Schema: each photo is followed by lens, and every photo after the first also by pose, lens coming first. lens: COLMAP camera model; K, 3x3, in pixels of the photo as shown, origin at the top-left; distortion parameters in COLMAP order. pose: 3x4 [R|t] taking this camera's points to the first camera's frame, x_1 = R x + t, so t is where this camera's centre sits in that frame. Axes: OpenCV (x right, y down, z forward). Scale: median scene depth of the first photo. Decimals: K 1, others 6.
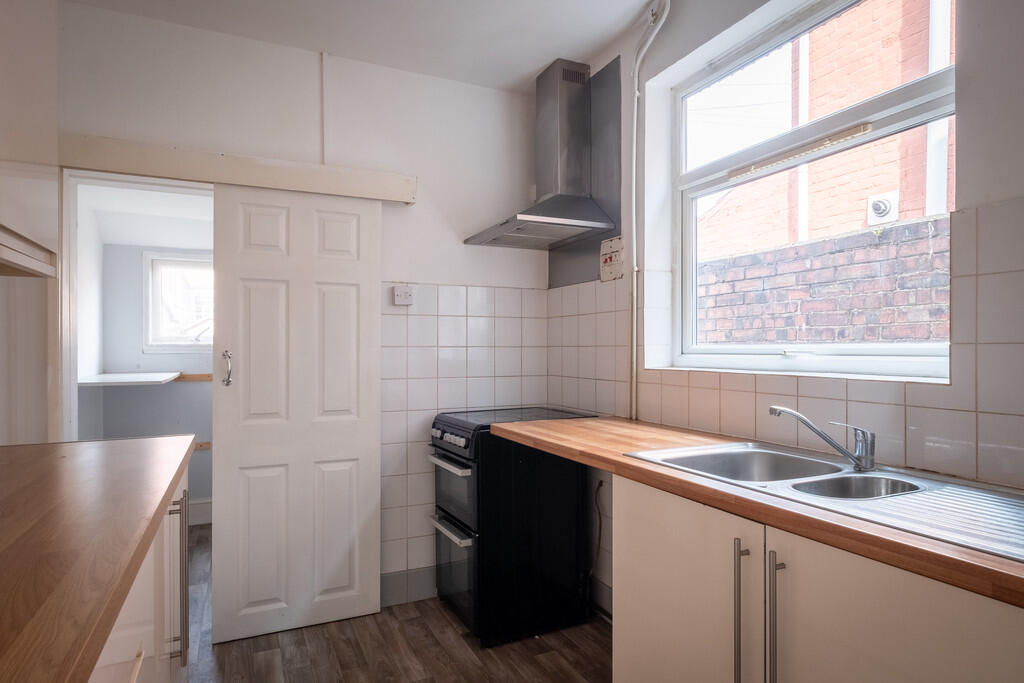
lens RADIAL K [[568.8, 0, 511.4], [0, 568.8, 350.2], [0, 0, 1]] dist [0.002995, 0.000636]
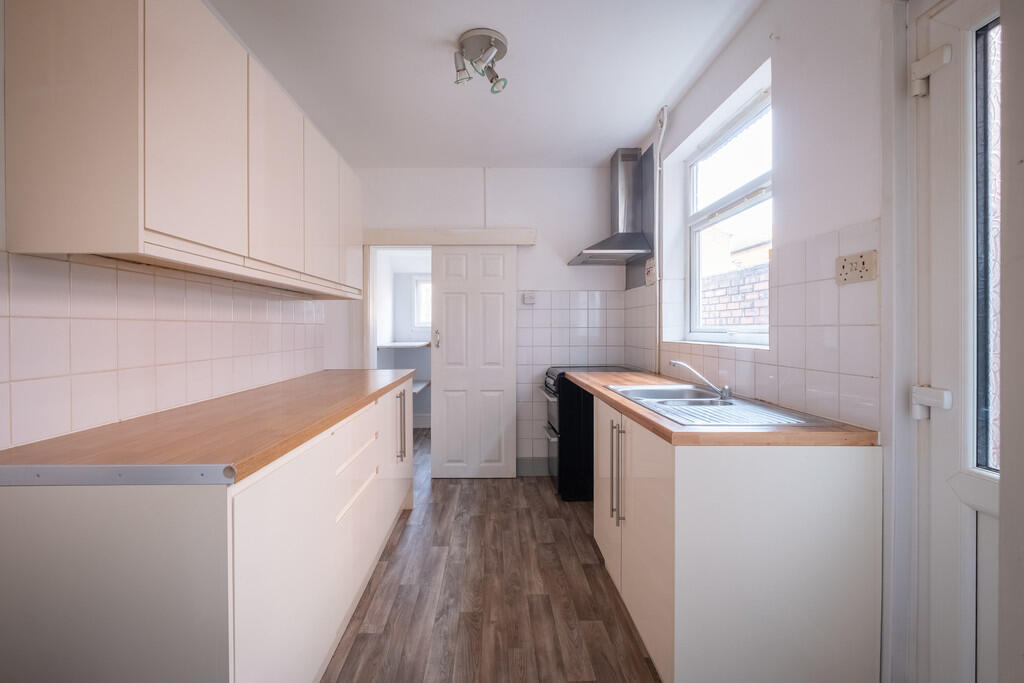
lens RADIAL K [[445.0, 0, 510.5], [0, 445.0, 332.6], [0, 0, 1]] dist [-0.001650, -0.001082]
pose [[0.919905, 0.002787, -0.392131, 0.316993], [-0.000599, 0.999984, 0.005702, 0.000756], [0.392141, -0.005011, 0.919892, -0.296322]]
